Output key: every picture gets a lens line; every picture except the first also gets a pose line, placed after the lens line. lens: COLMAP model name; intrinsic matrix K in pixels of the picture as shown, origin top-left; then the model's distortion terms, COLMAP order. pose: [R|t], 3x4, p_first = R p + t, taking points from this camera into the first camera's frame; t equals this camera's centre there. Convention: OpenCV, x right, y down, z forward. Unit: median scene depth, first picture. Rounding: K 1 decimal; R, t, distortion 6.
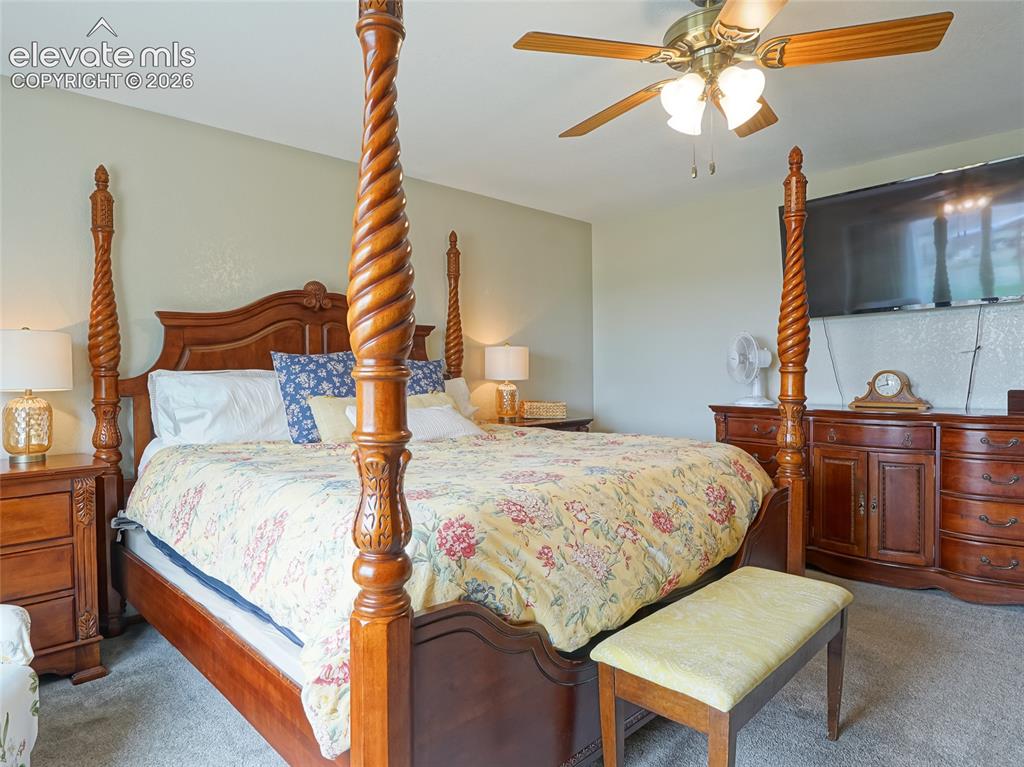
lens RADIAL K [[609.4, 0, 512.0], [0, 609.4, 383.5], [0, 0, 1]] dist [0.002551, -0.000084]
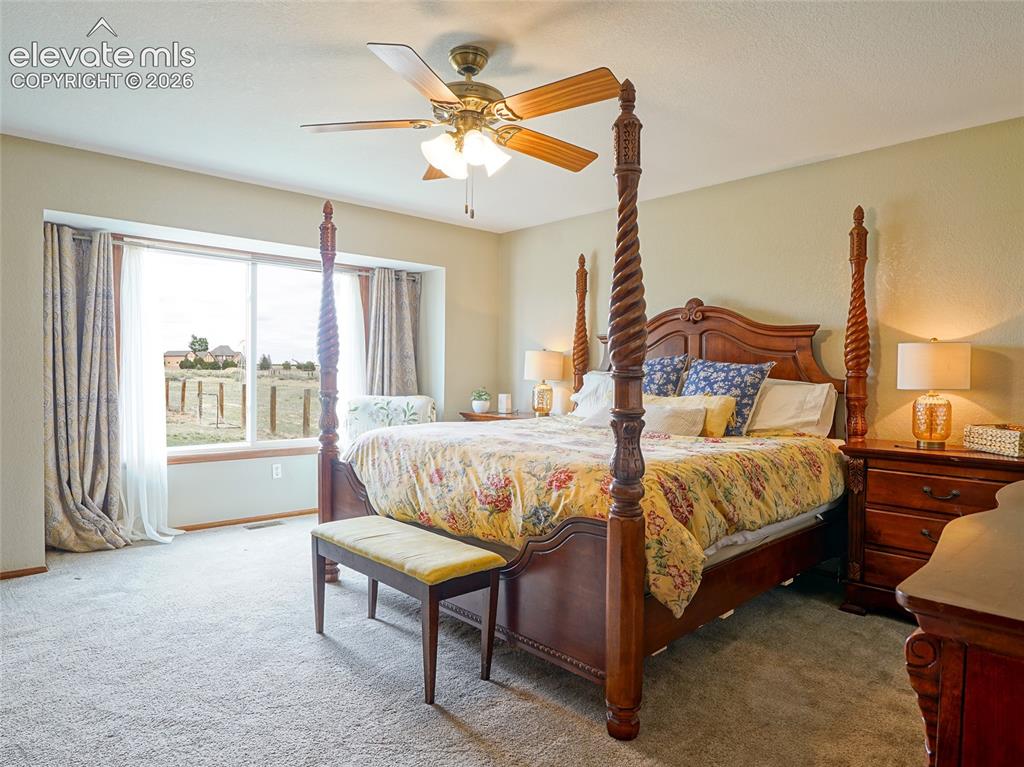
lens RADIAL K [[609.4, 0, 512.0], [0, 609.4, 383.5], [0, 0, 1]] dist [0.002551, -0.000084]
pose [[-0.018070, 0.024506, -0.999536, 1.290414], [-0.023426, 0.999415, 0.024927, -0.026599], [0.999562, 0.023866, -0.017485, 0.918555]]
